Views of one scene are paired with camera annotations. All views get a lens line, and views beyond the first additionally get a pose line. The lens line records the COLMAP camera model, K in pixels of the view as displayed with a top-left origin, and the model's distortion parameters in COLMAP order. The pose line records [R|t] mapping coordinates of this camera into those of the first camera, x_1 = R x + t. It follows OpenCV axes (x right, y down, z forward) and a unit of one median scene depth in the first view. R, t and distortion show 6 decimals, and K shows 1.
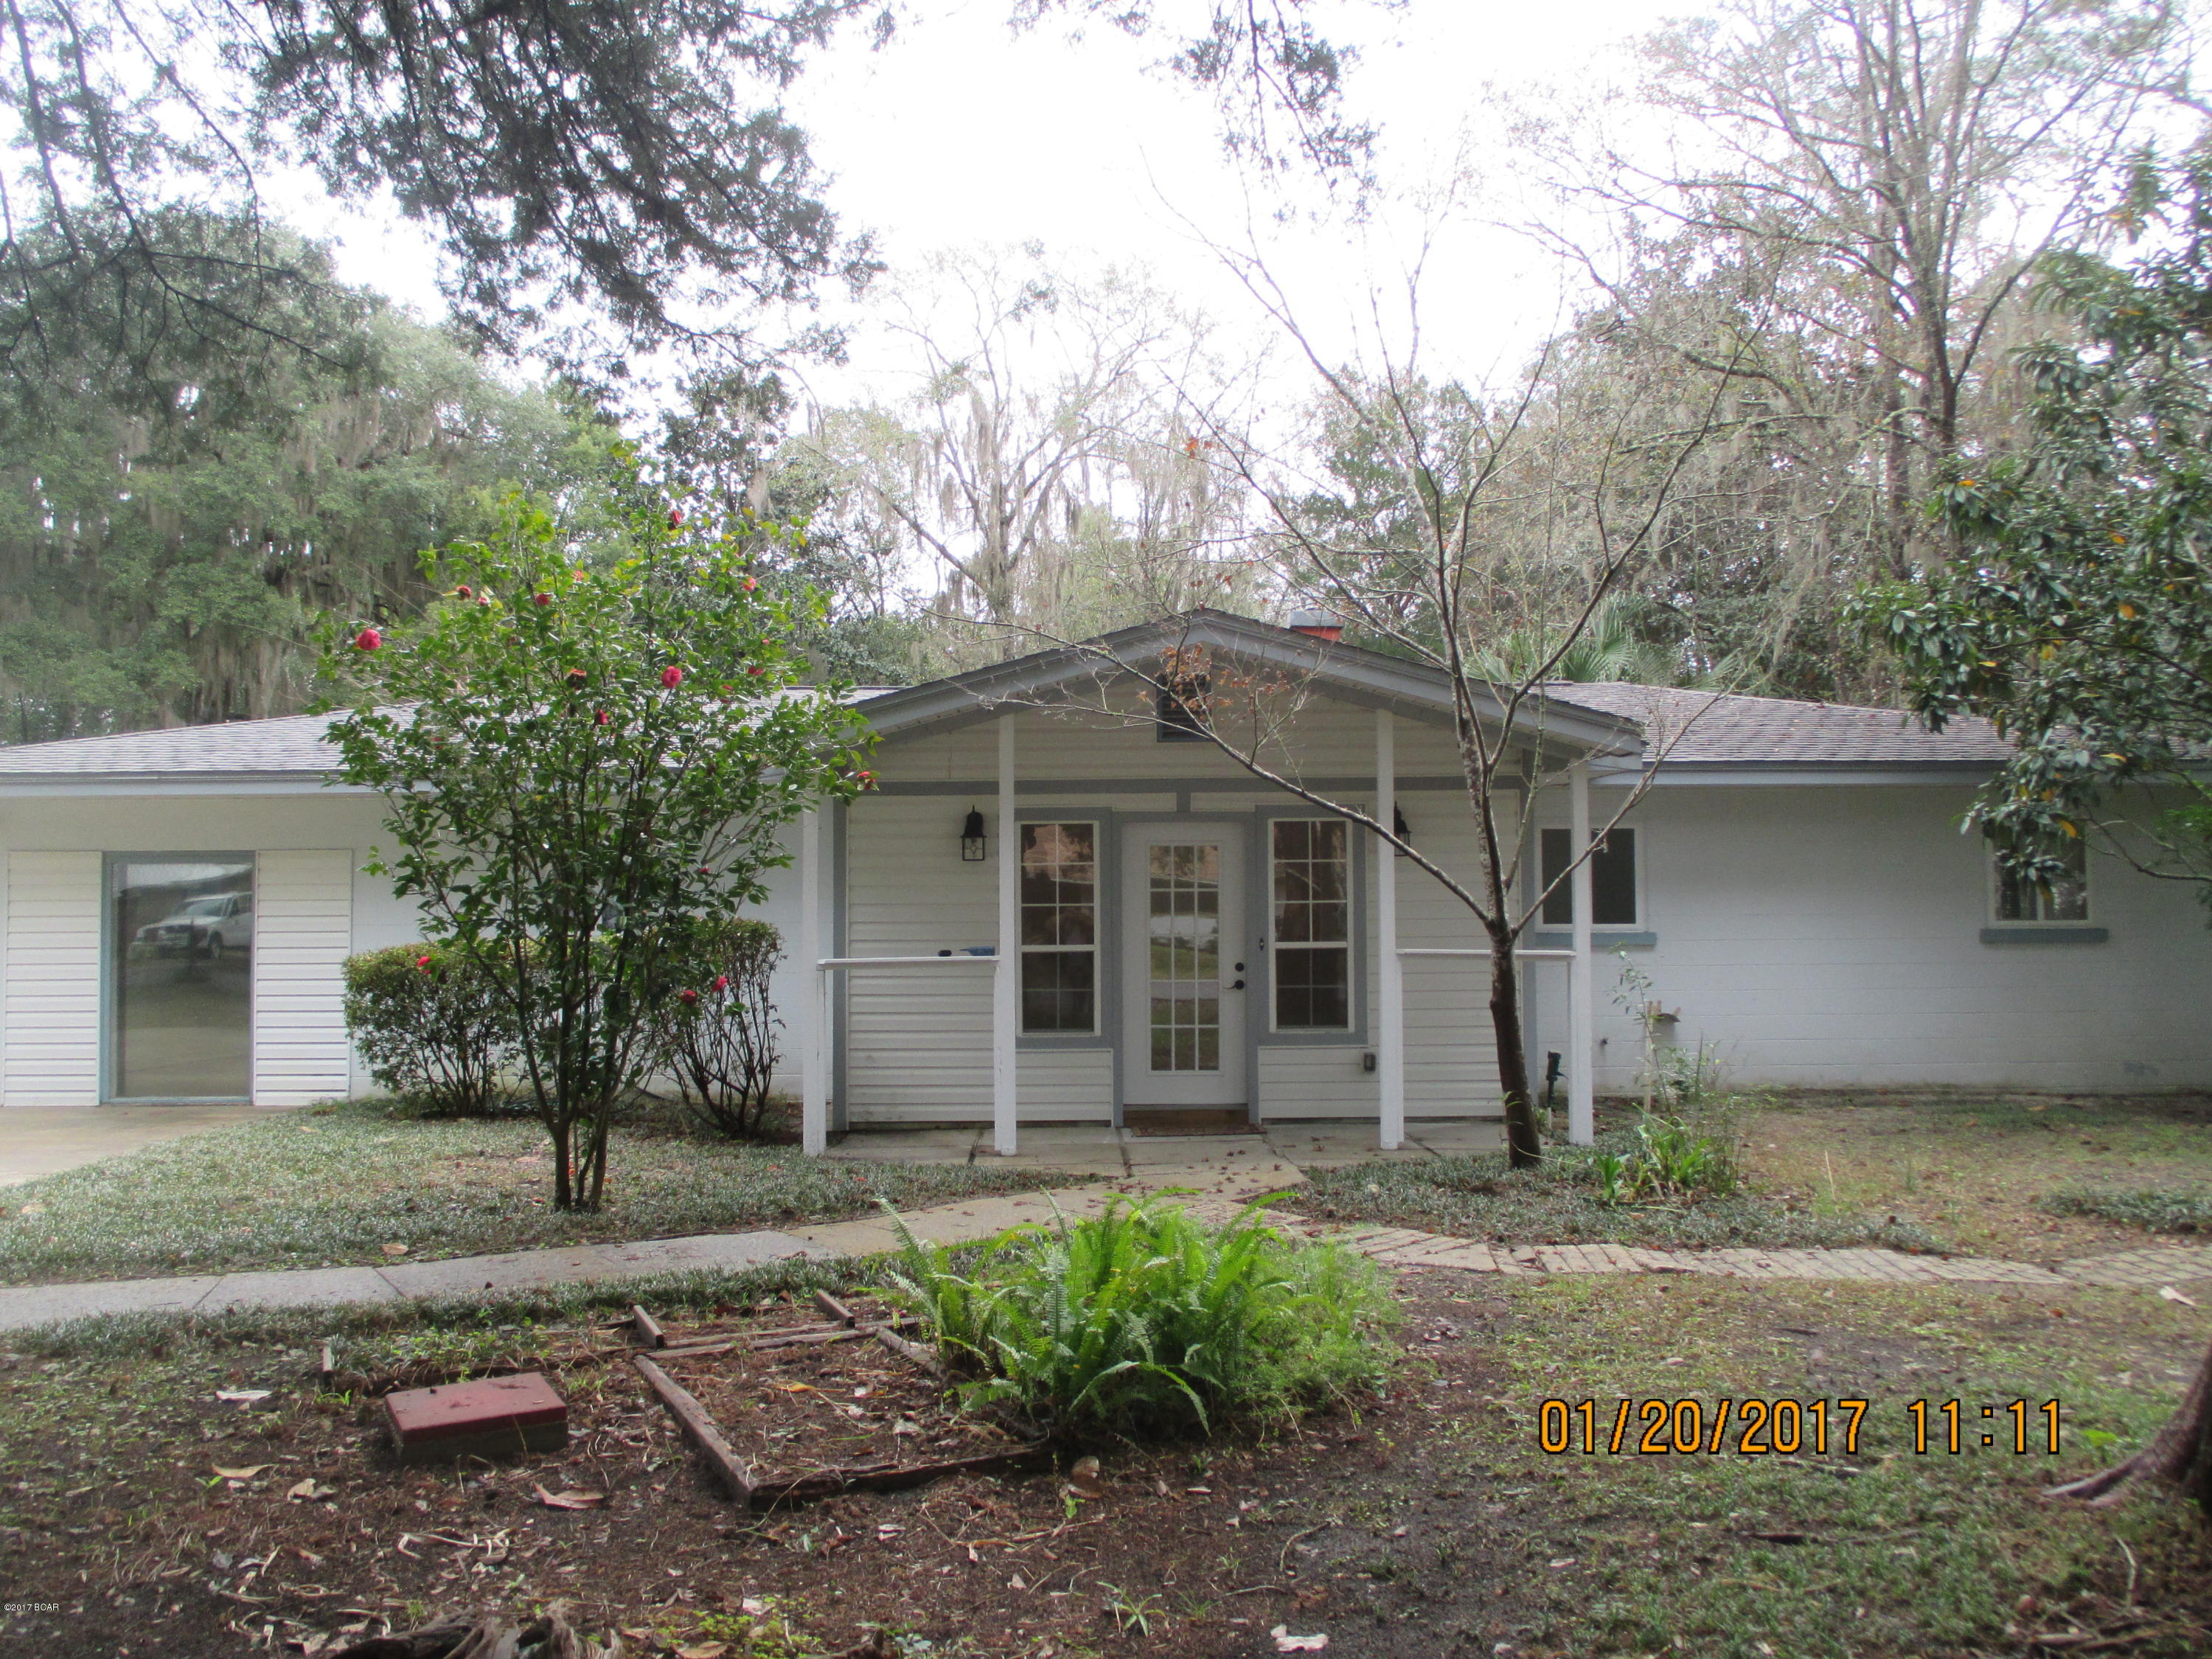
lens RADIAL K [[1844.2, 0, 1106.0], [0, 1844.2, 829.5], [0, 0, 1]] dist [-0.034587, -0.000846]
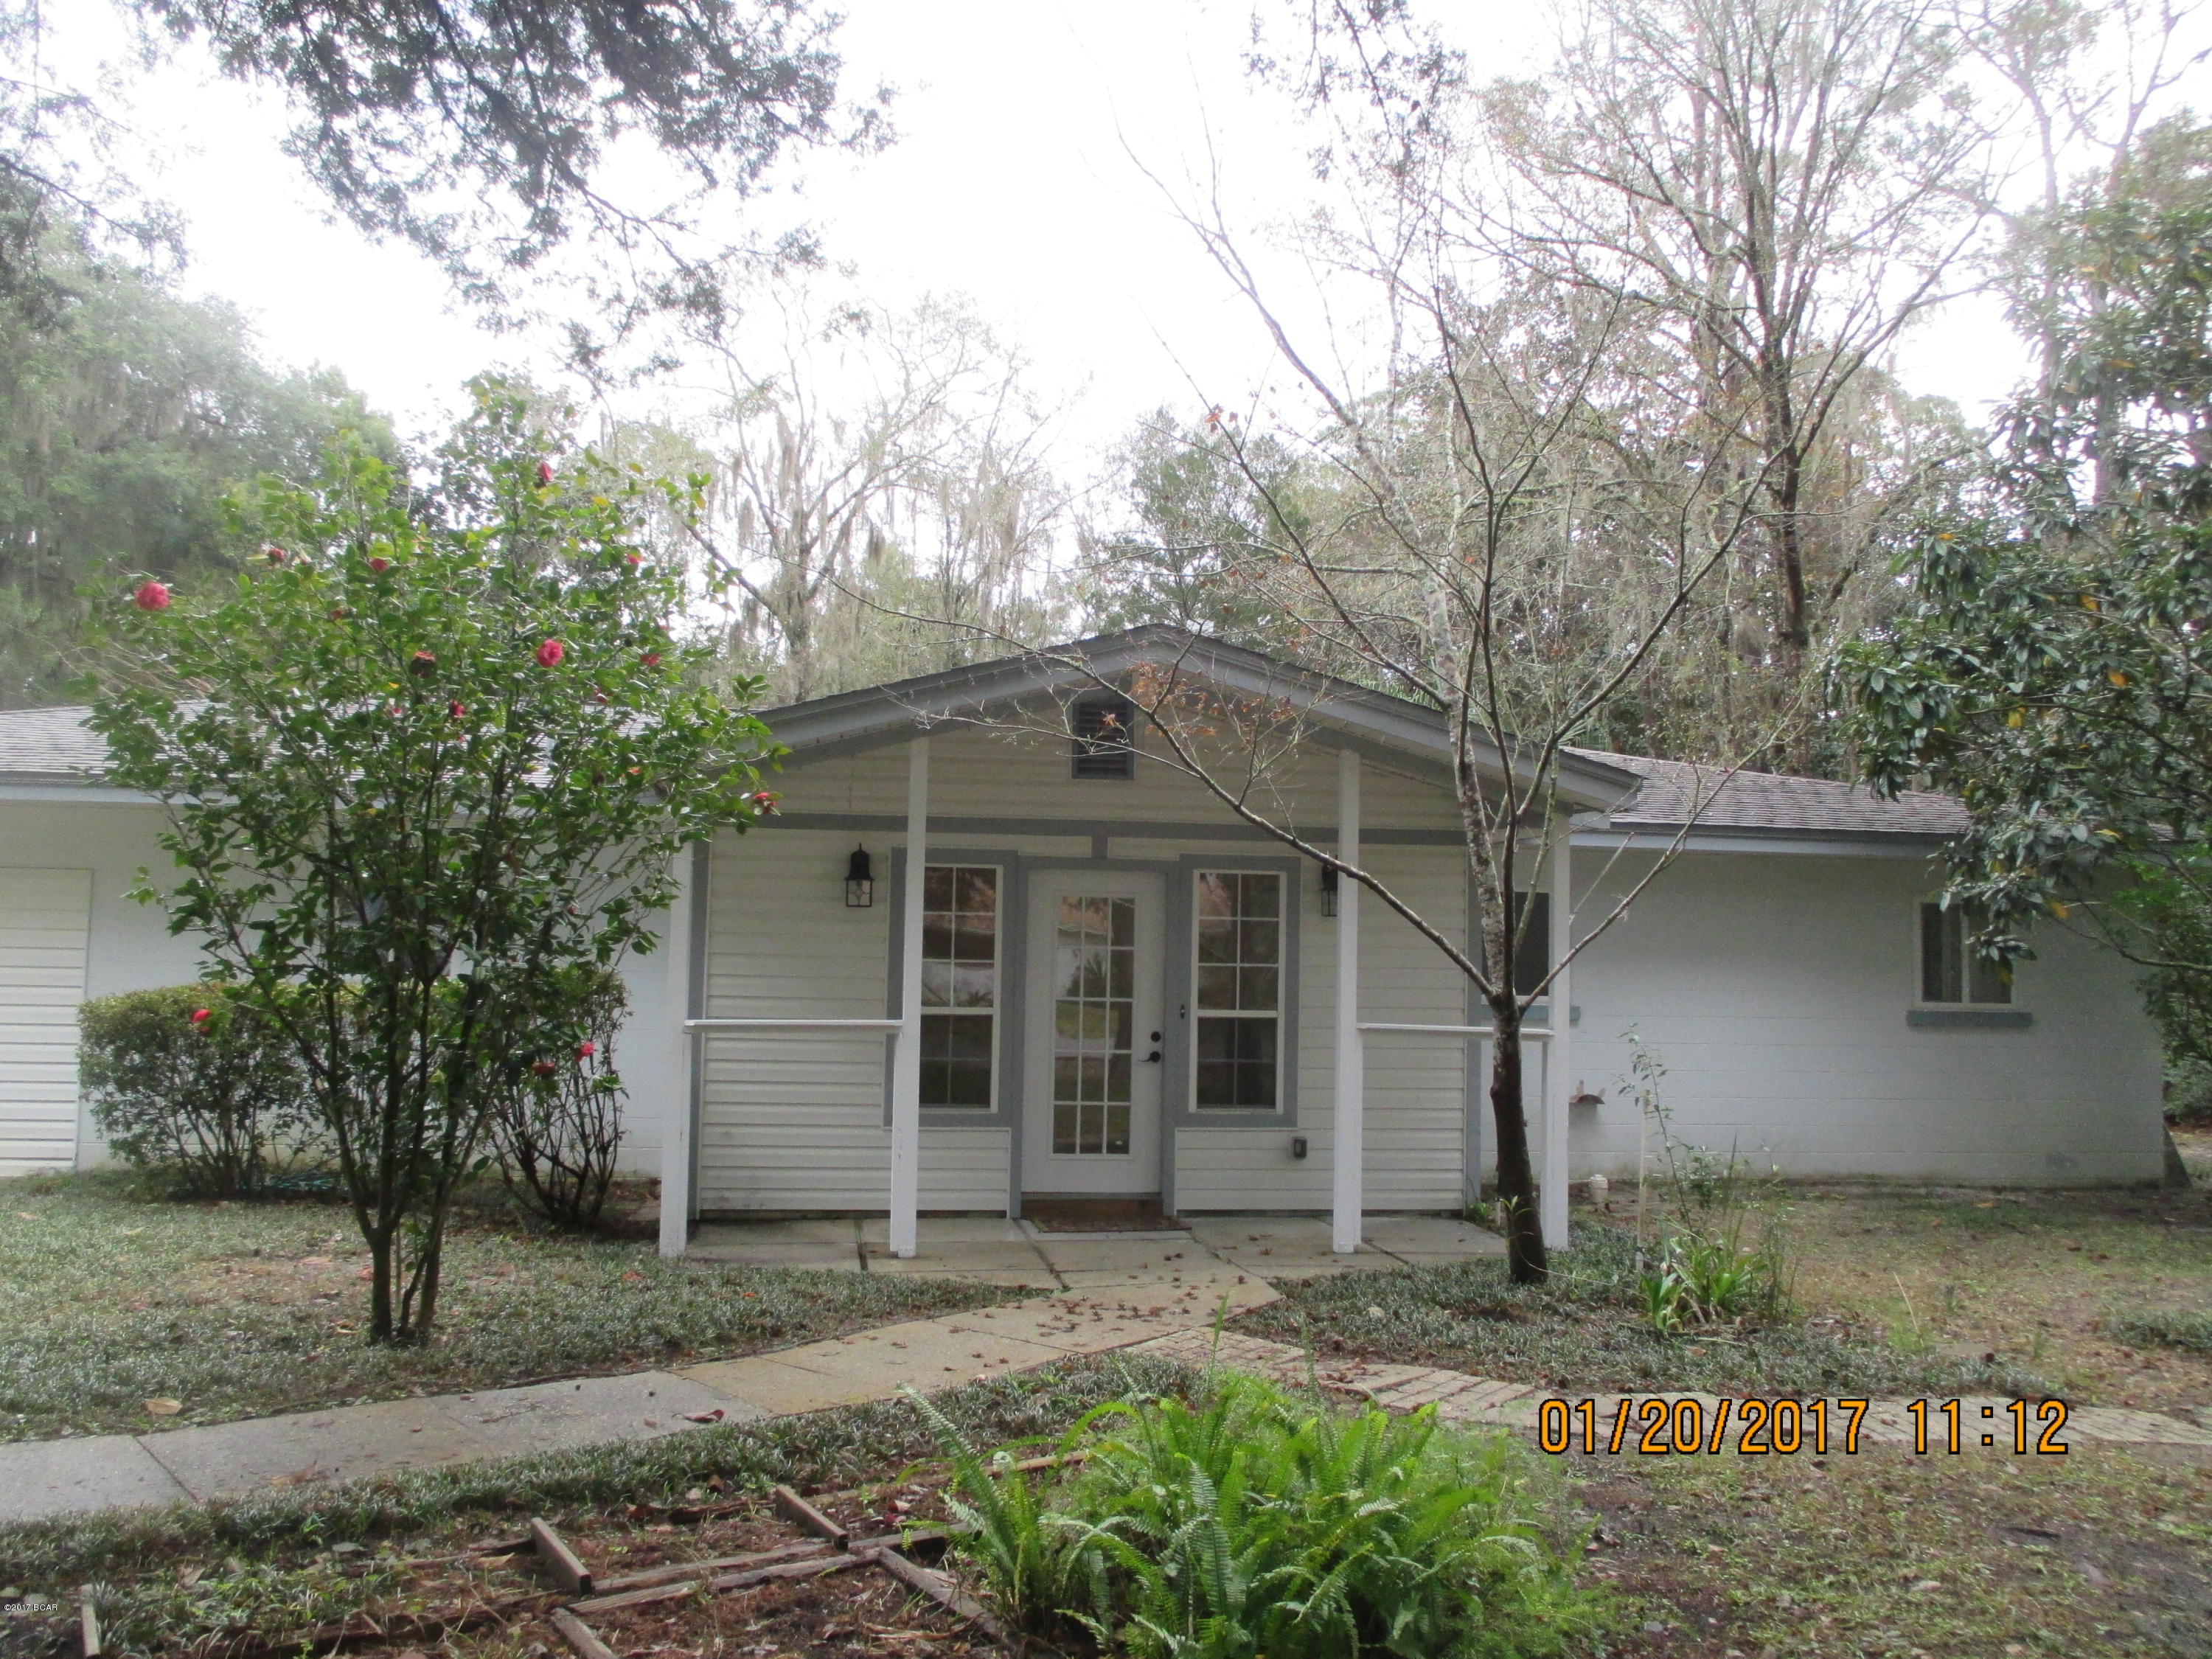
lens RADIAL K [[1844.2, 0, 1106.0], [0, 1844.2, 829.5], [0, 0, 1]] dist [-0.034587, -0.000846]
pose [[0.990911, 0.035732, 0.129686, -0.070536], [-0.032294, 0.999072, -0.028516, 0.001535], [-0.130584, 0.024068, 0.991145, 0.131150]]
